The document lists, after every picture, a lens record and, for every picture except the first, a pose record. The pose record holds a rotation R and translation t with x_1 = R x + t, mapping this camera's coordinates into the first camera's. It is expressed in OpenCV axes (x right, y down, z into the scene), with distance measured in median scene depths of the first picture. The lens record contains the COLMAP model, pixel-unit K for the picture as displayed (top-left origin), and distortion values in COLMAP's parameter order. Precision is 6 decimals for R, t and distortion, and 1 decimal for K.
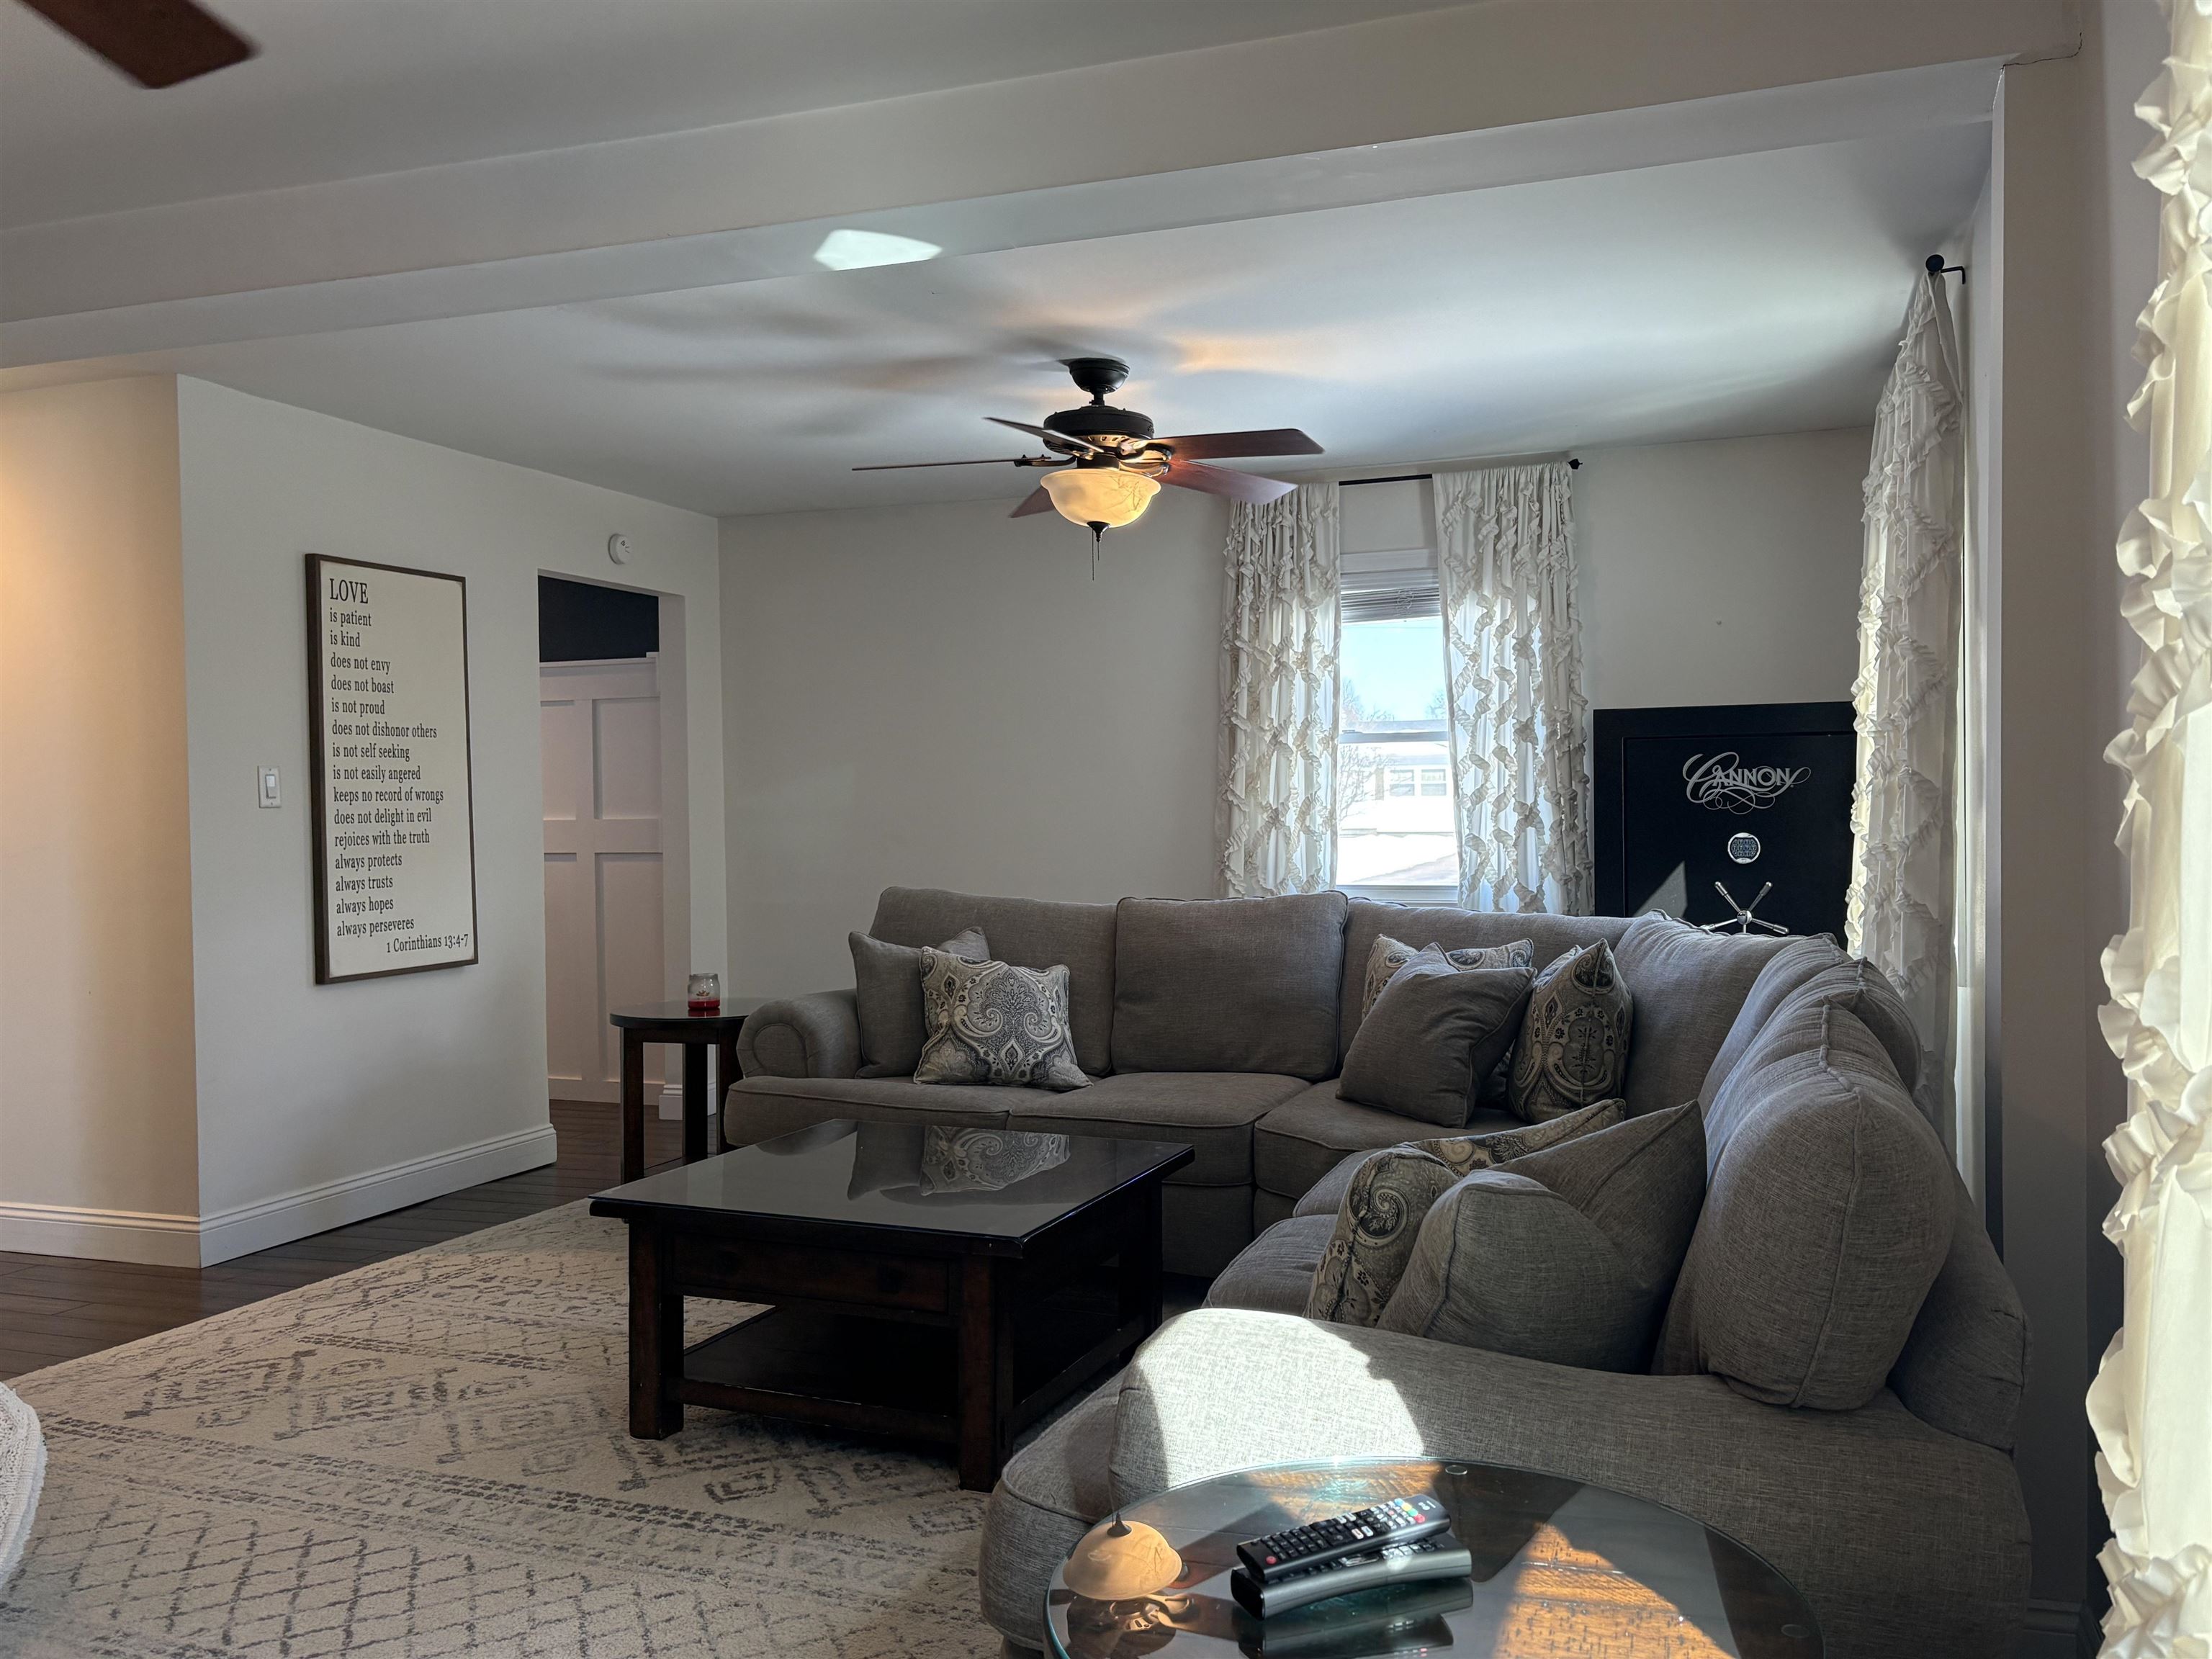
lens RADIAL K [[1905.5, 0, 1106.0], [0, 1905.5, 829.5], [0, 0, 1]] dist [0.017753, -0.006836]
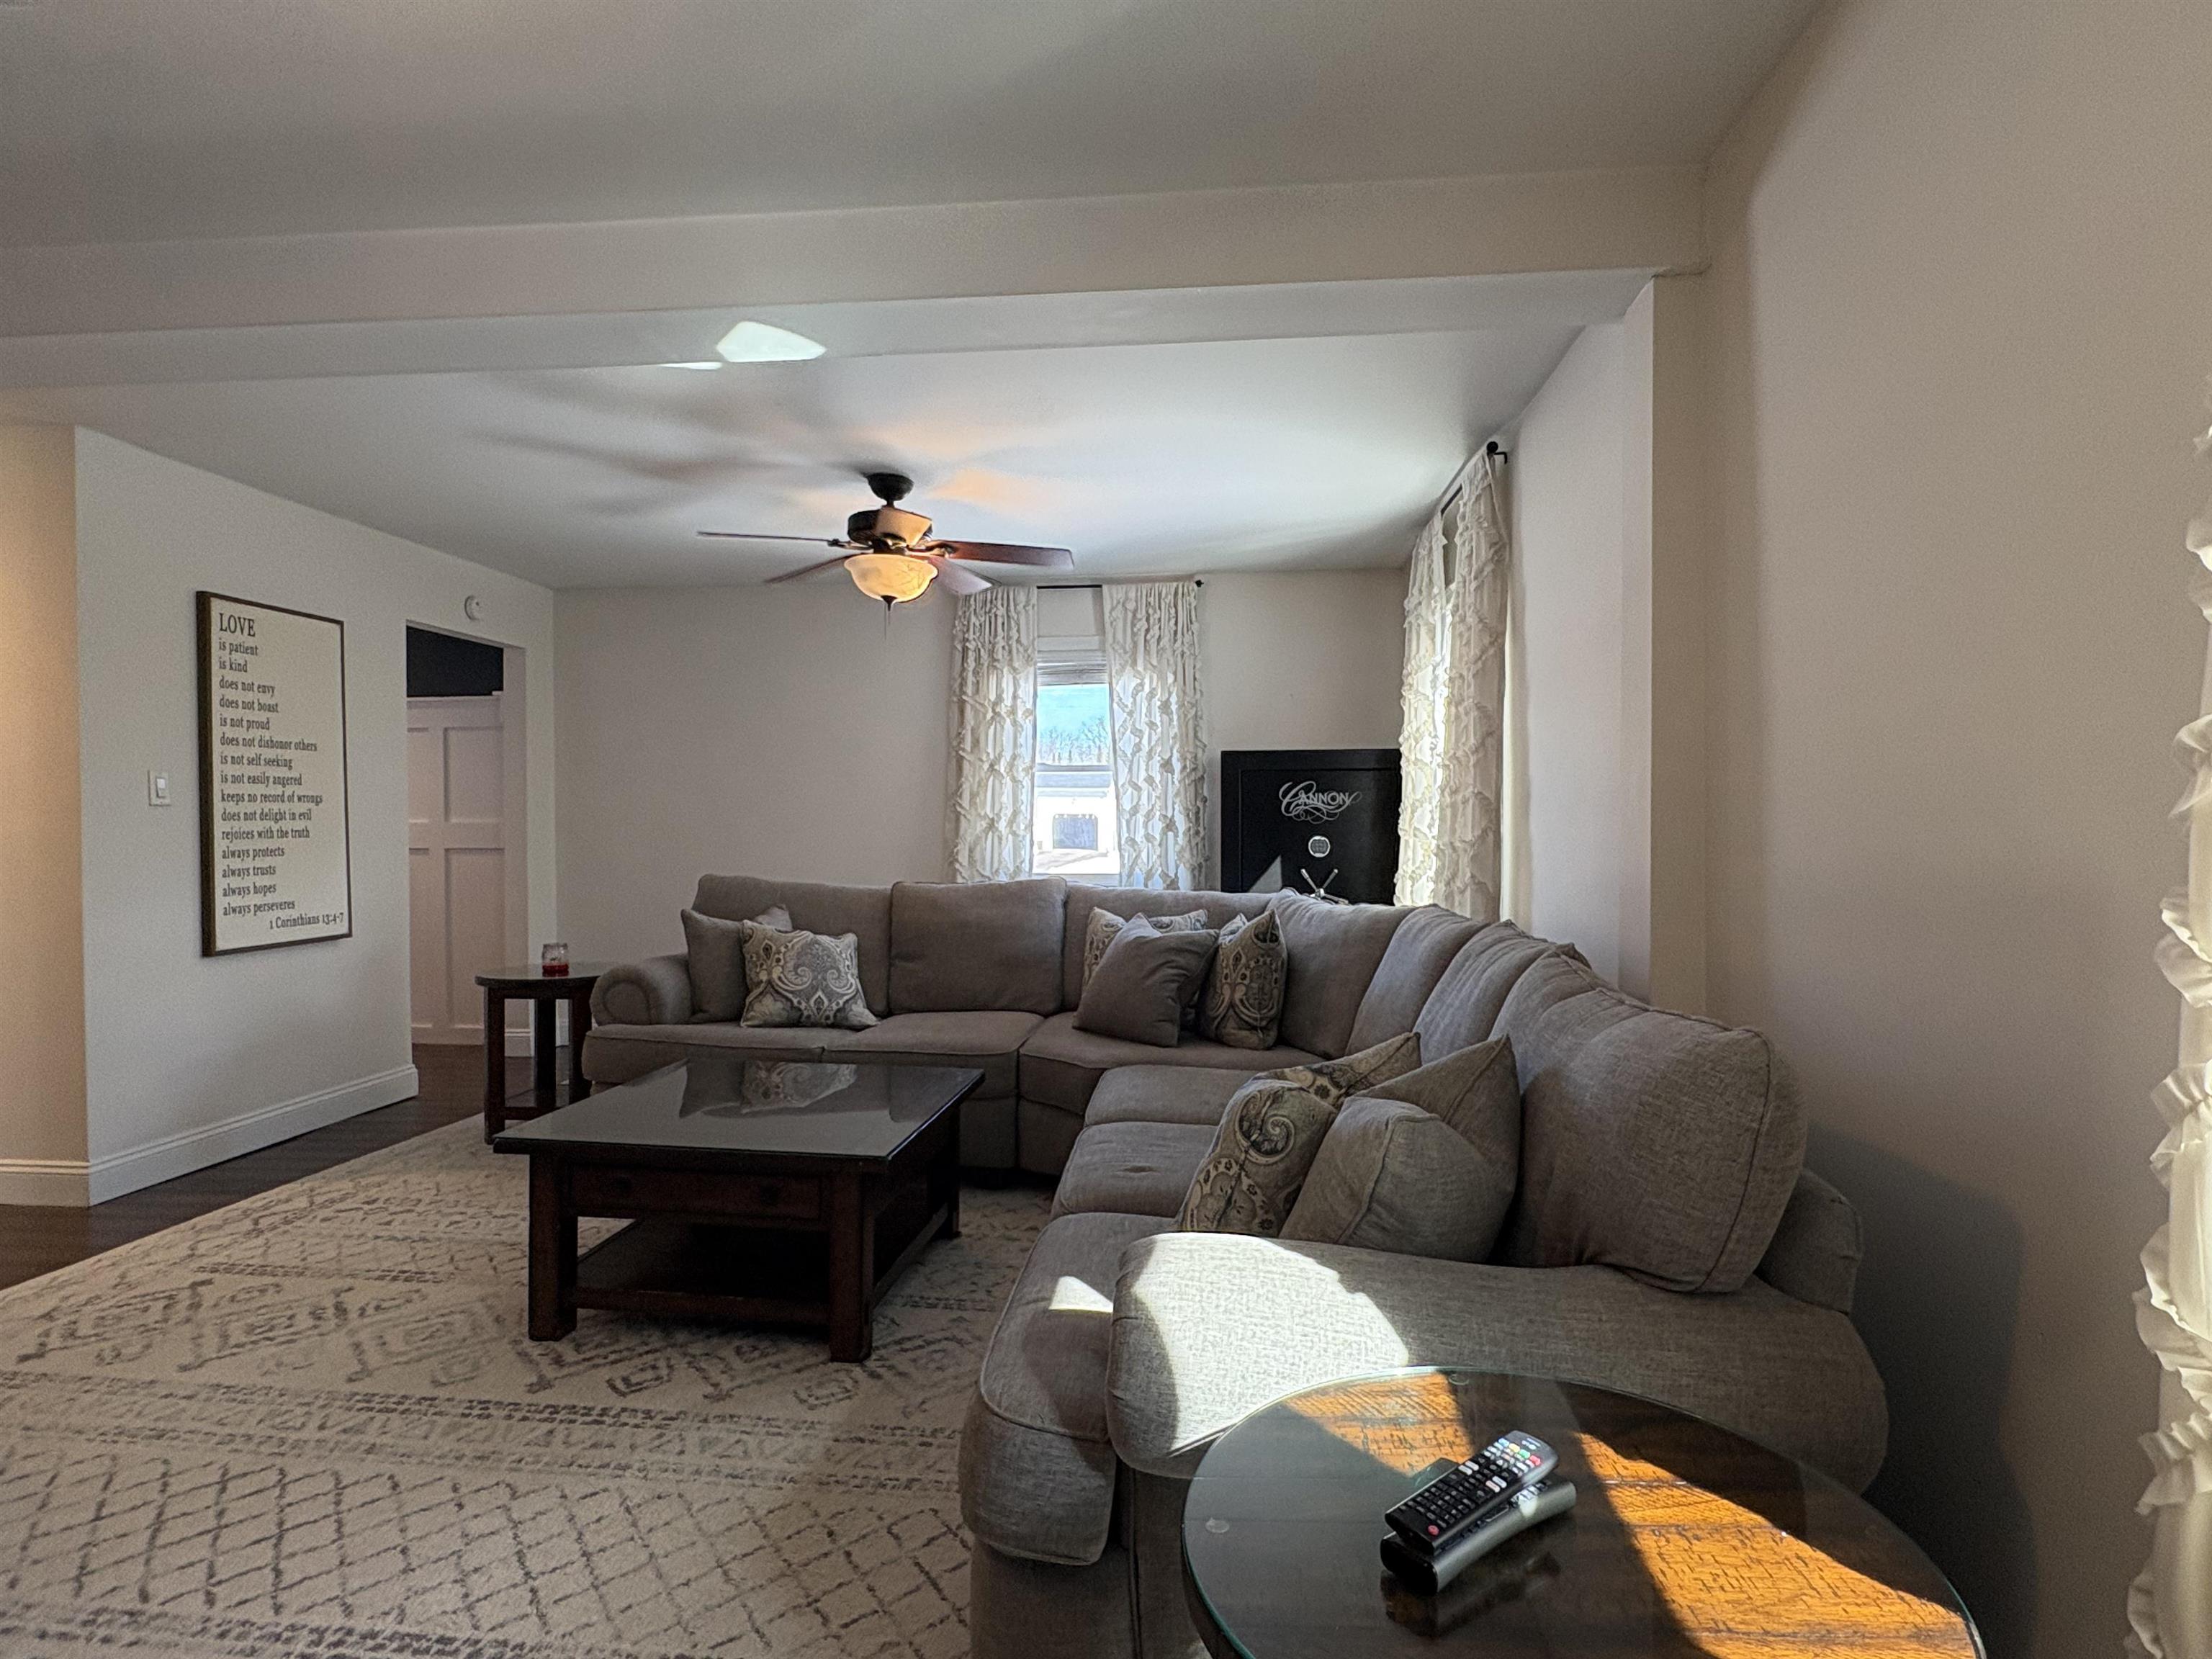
lens RADIAL K [[1235.2, 0, 1104.6], [0, 1235.2, 834.6], [0, 0, 1]] dist [-0.003835, -0.000142]
pose [[0.966183, 0.006795, 0.257767, -0.092723], [-0.005502, 0.999968, -0.005736, 0.008832], [-0.257798, 0.004124, 0.966190, 0.156220]]
